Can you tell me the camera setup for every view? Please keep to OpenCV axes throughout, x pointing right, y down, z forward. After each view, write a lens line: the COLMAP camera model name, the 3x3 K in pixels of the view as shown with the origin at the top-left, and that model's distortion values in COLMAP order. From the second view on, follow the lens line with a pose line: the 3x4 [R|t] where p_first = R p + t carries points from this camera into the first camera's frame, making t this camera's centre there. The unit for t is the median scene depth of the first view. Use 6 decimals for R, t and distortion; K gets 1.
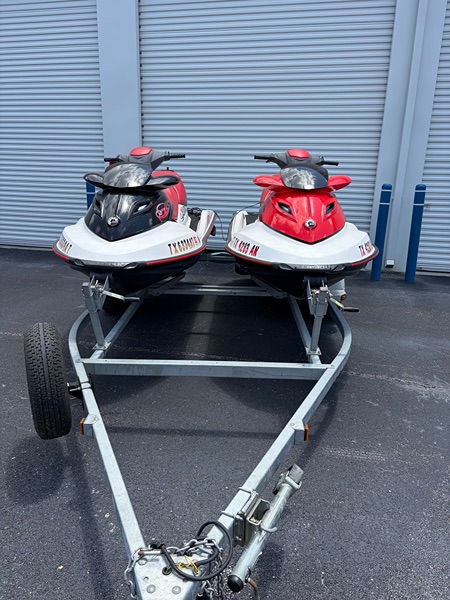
lens RADIAL K [[452.9, 0, 220.1], [0, 452.9, 304.8], [0, 0, 1]] dist [0.019964, -0.009406]
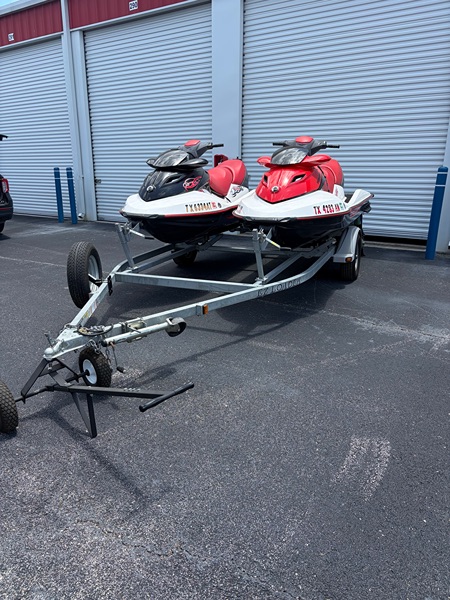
lens RADIAL K [[452.9, 0, 220.1], [0, 452.9, 304.8], [0, 0, 1]] dist [0.019964, -0.009406]
pose [[0.933822, 0.081967, -0.348221, 0.540443], [-0.083243, 0.996465, 0.011323, 0.165343], [0.347919, 0.018413, 0.937344, -0.327779]]
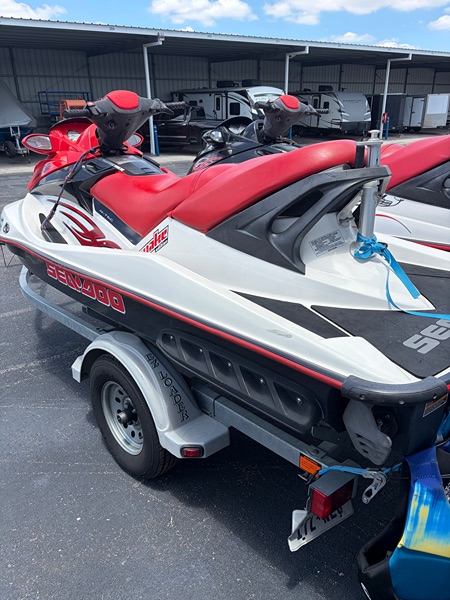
lens RADIAL K [[452.9, 0, 220.1], [0, 452.9, 304.8], [0, 0, 1]] dist [0.019964, -0.009406]
pose [[-0.697446, 0.272969, -0.662614, 0.695475], [-0.193626, 0.818449, 0.540971, -0.576548], [0.689984, 0.505597, -0.517970, 1.935912]]
